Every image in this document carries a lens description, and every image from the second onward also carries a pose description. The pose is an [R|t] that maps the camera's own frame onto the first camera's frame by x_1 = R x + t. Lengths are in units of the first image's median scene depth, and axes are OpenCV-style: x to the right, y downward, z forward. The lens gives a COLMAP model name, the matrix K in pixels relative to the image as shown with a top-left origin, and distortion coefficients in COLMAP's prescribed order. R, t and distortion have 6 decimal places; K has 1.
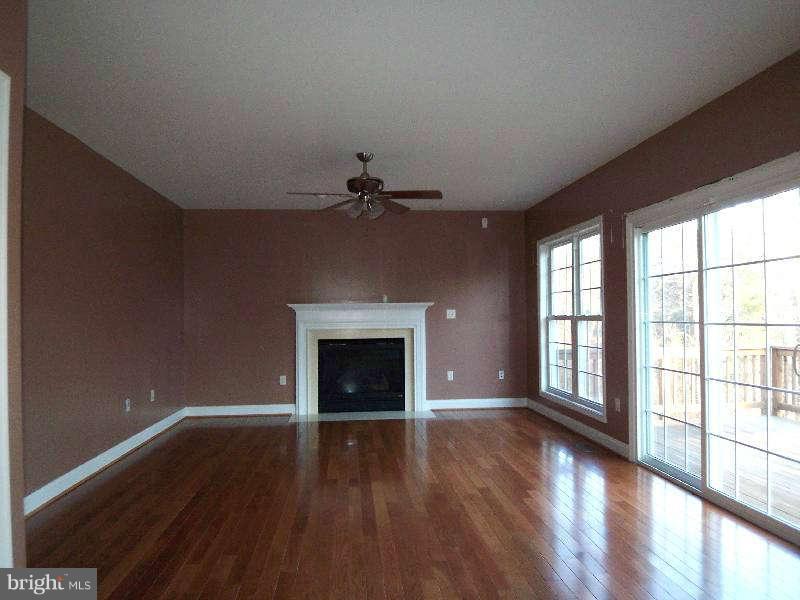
lens RADIAL K [[536.6, 0, 400.0], [0, 536.6, 300.0], [0, 0, 1]] dist [-0.000032, -0.055816]
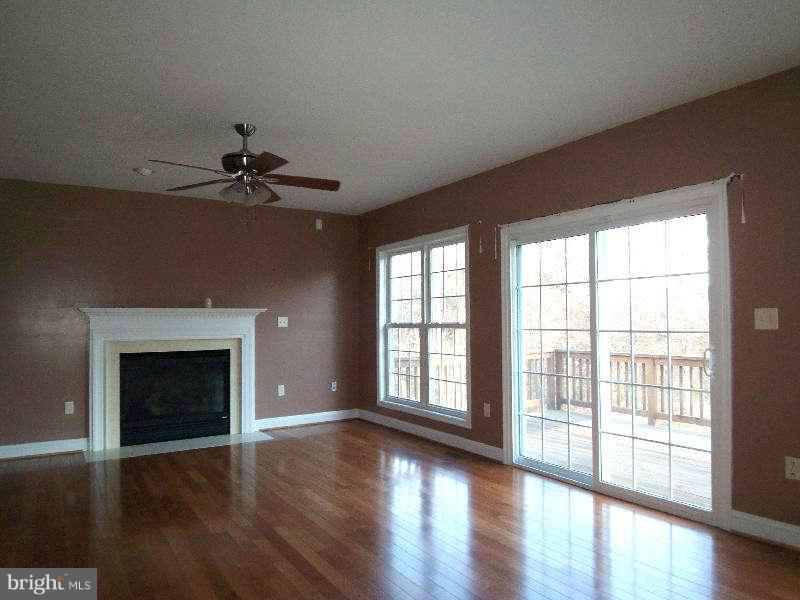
lens RADIAL K [[536.6, 0, 400.0], [0, 536.6, 300.0], [0, 0, 1]] dist [-0.000032, -0.055816]
pose [[0.885948, 0.020405, 0.463336, -0.168532], [-0.013556, 0.999744, -0.018108, 0.003703], [-0.463587, 0.009762, 0.885997, 0.121964]]
